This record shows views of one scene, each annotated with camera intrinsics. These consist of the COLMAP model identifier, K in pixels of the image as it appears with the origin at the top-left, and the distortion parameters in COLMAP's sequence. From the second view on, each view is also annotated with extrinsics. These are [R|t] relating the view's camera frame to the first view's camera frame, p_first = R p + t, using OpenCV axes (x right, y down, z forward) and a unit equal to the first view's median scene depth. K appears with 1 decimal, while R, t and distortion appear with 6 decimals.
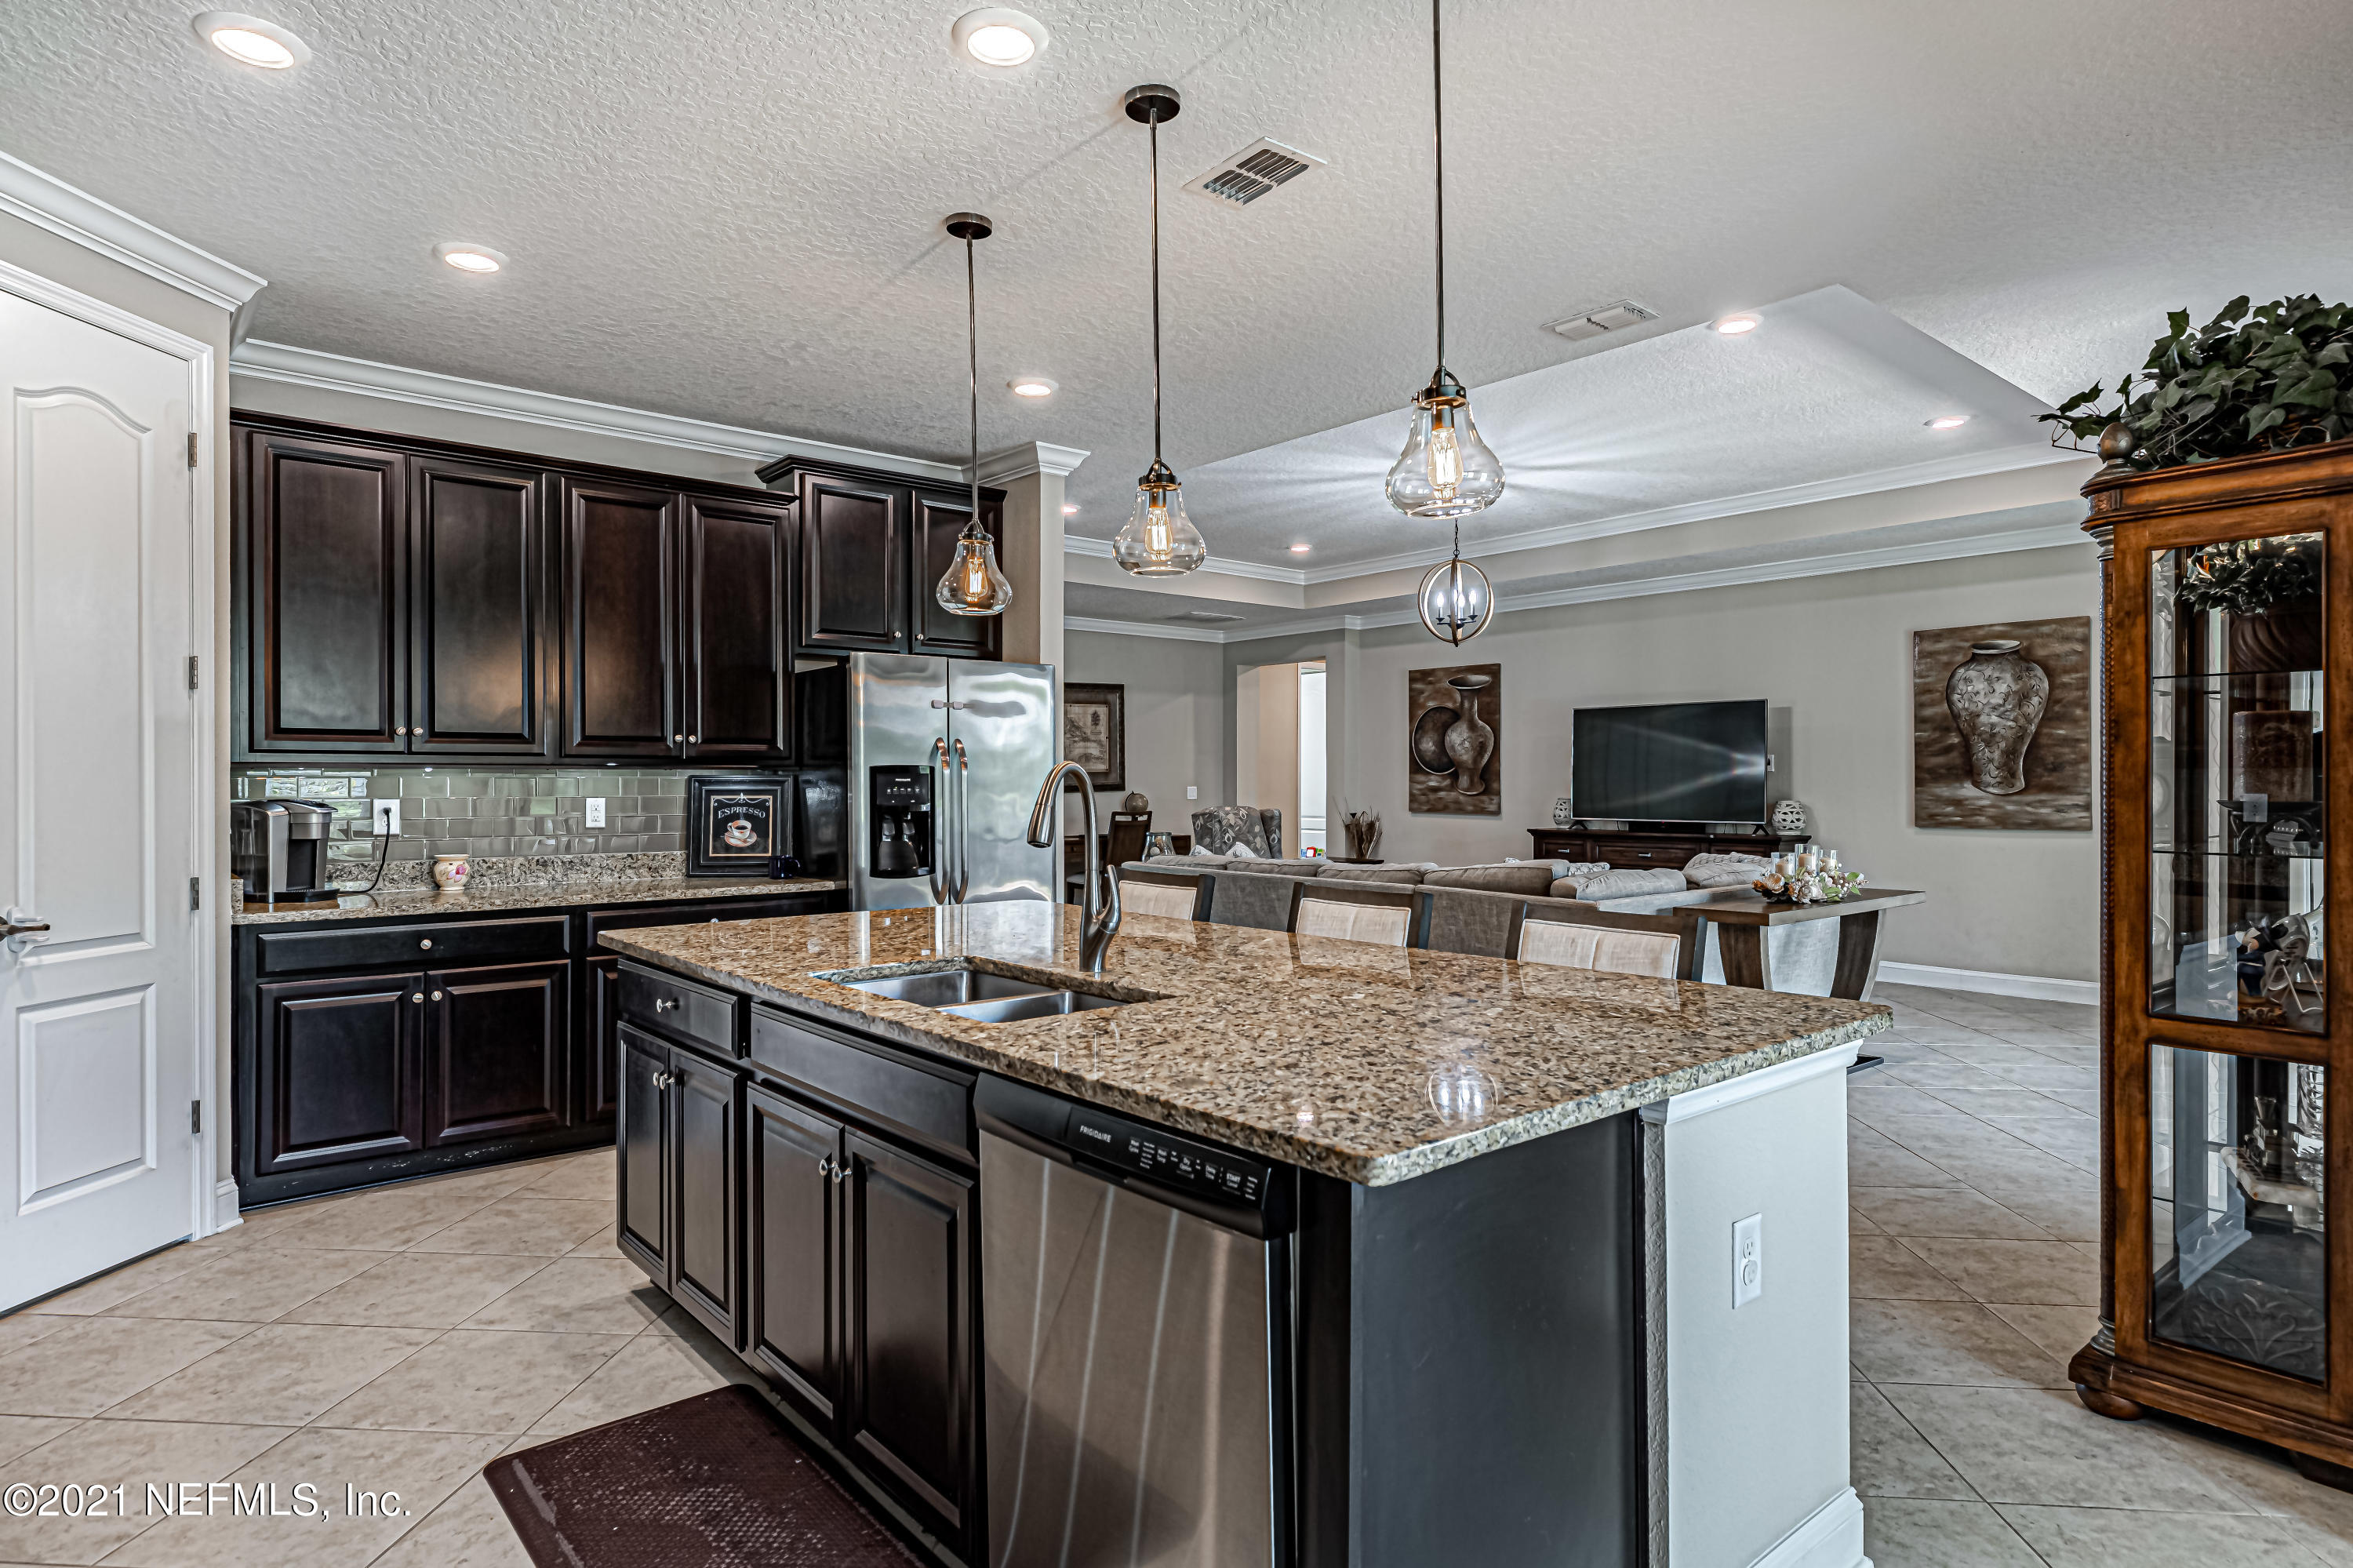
lens RADIAL K [[1277.0, 0, 1169.4], [0, 1277.0, 781.3], [0, 0, 1]] dist [0.045206, 0.000235]
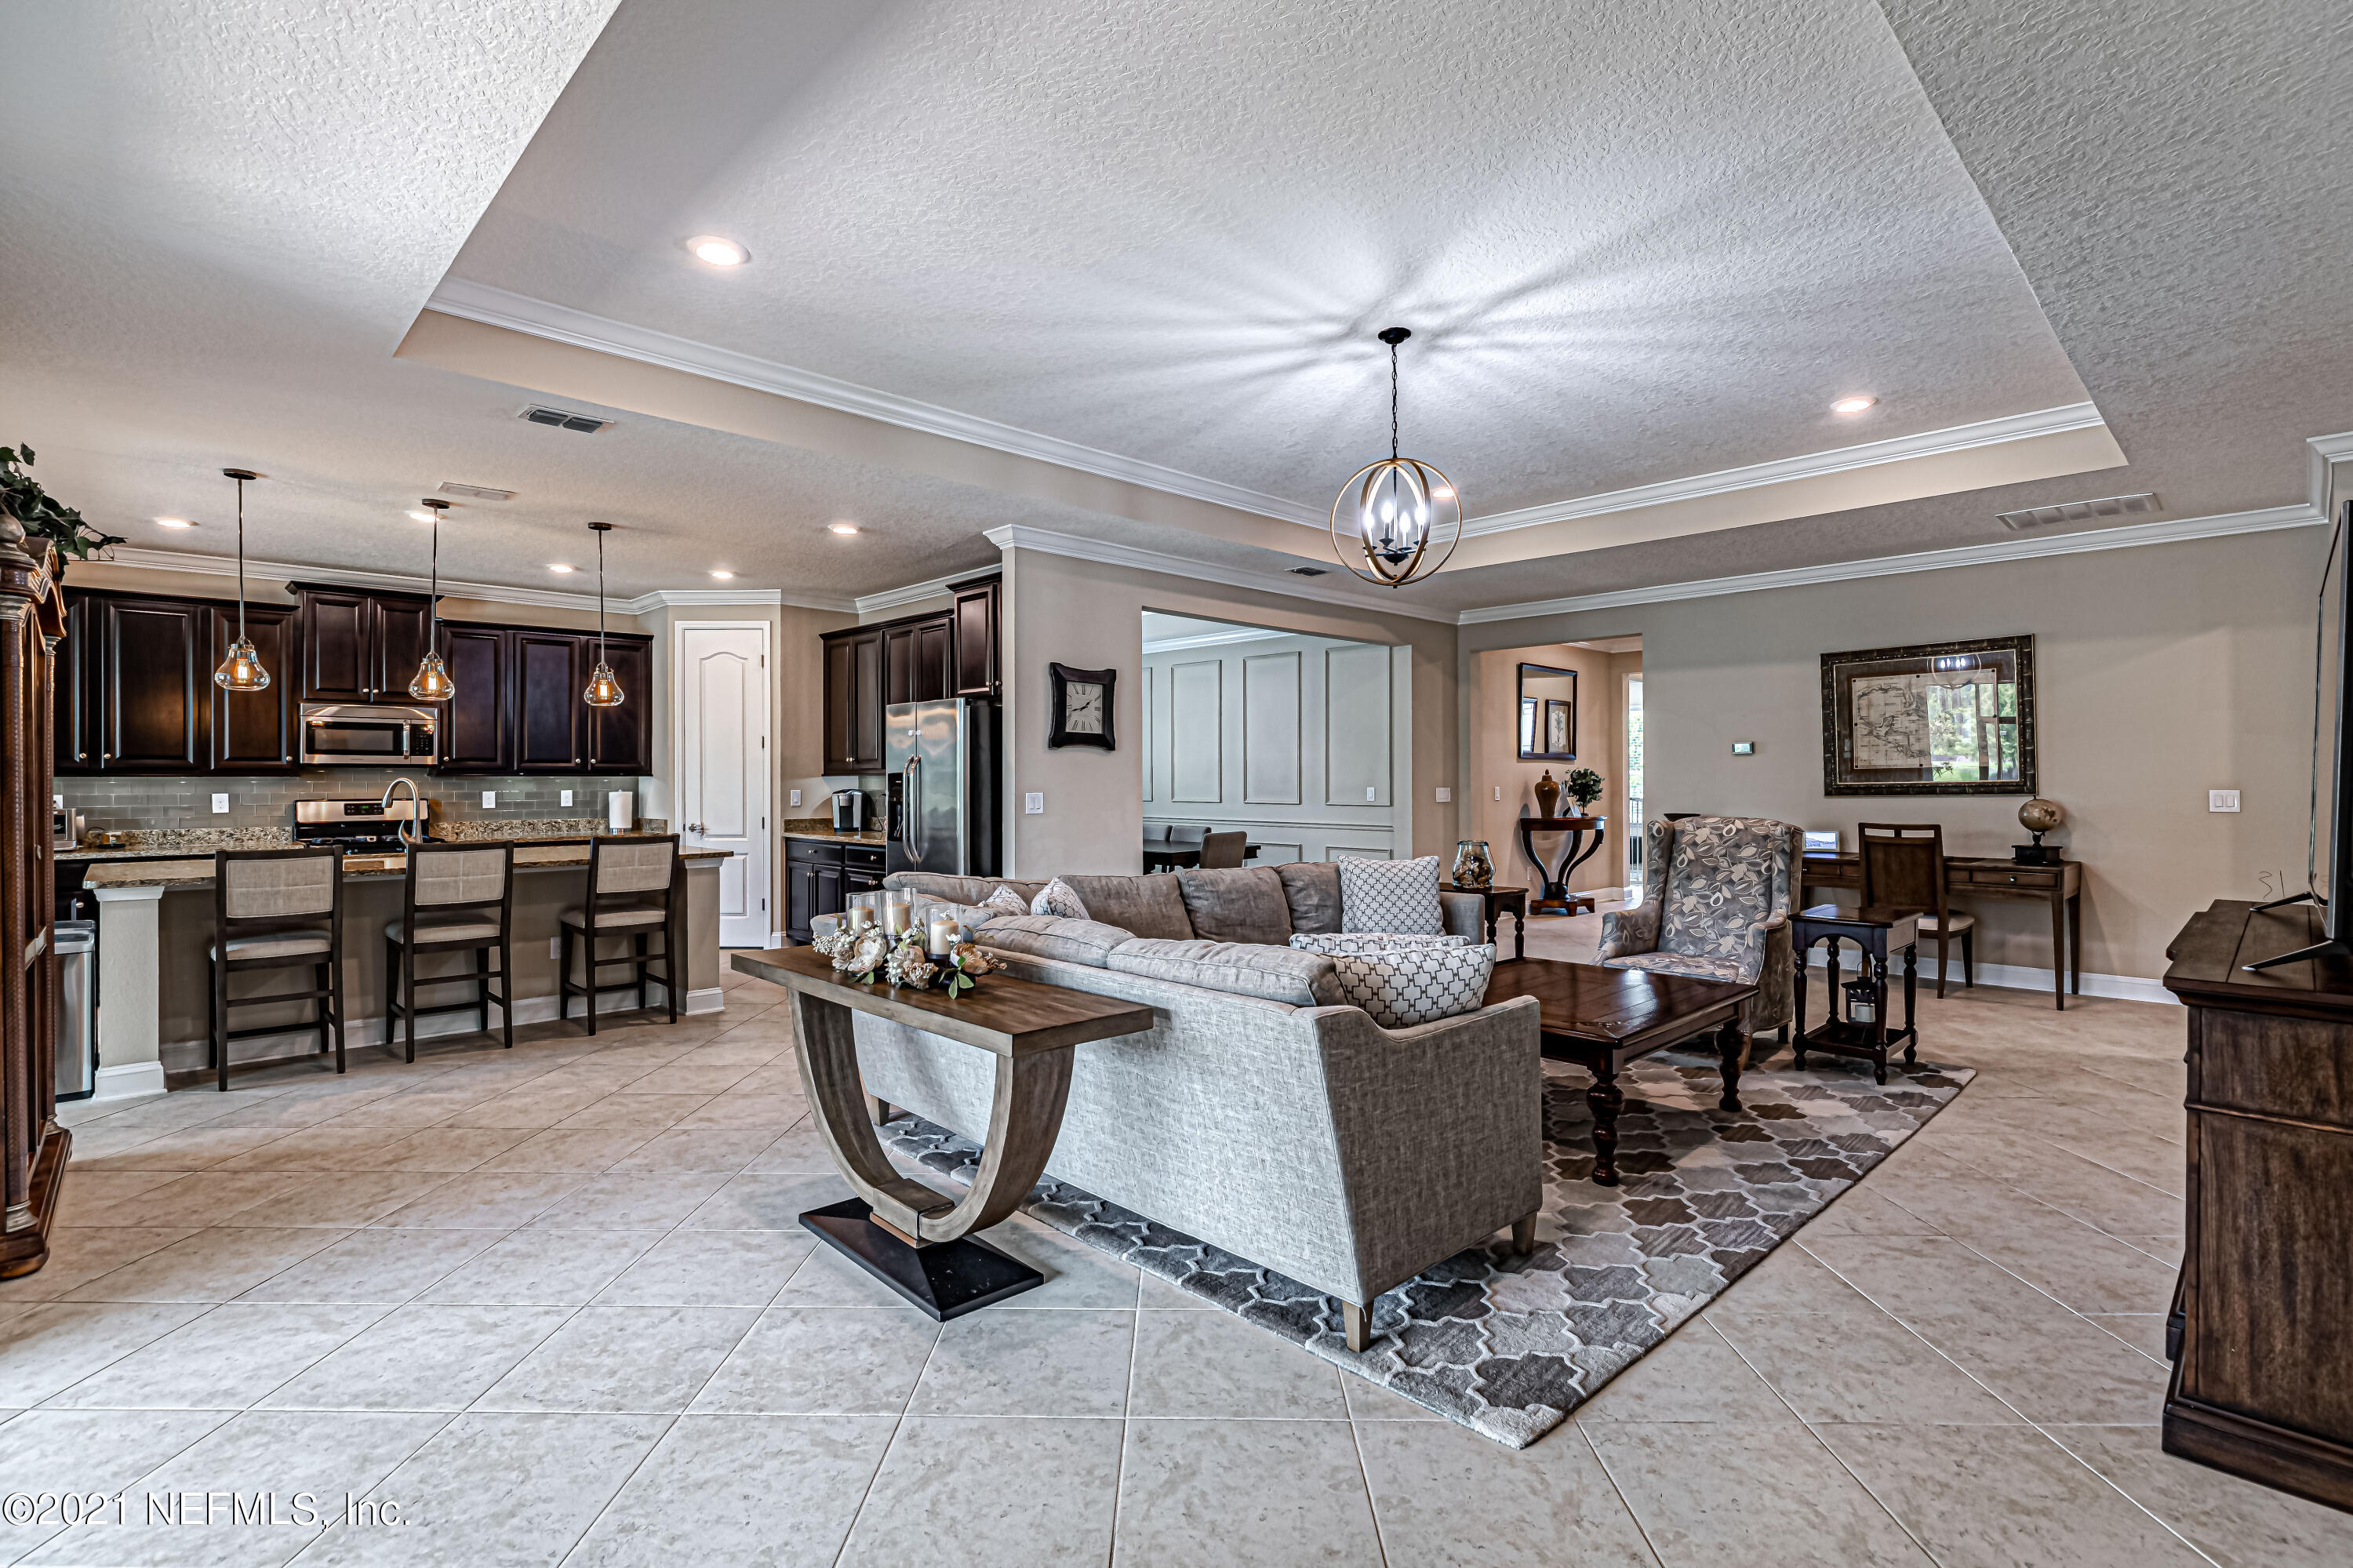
lens RADIAL K [[1103.8, 0, 1195.8], [0, 1103.8, 773.8], [0, 0, 1]] dist [-0.005379, -0.000521]
pose [[0.087989, -0.005719, -0.996105, 0.552213], [0.001165, 0.999983, -0.005638, -0.000994], [0.996121, -0.000664, 0.087994, 0.576559]]
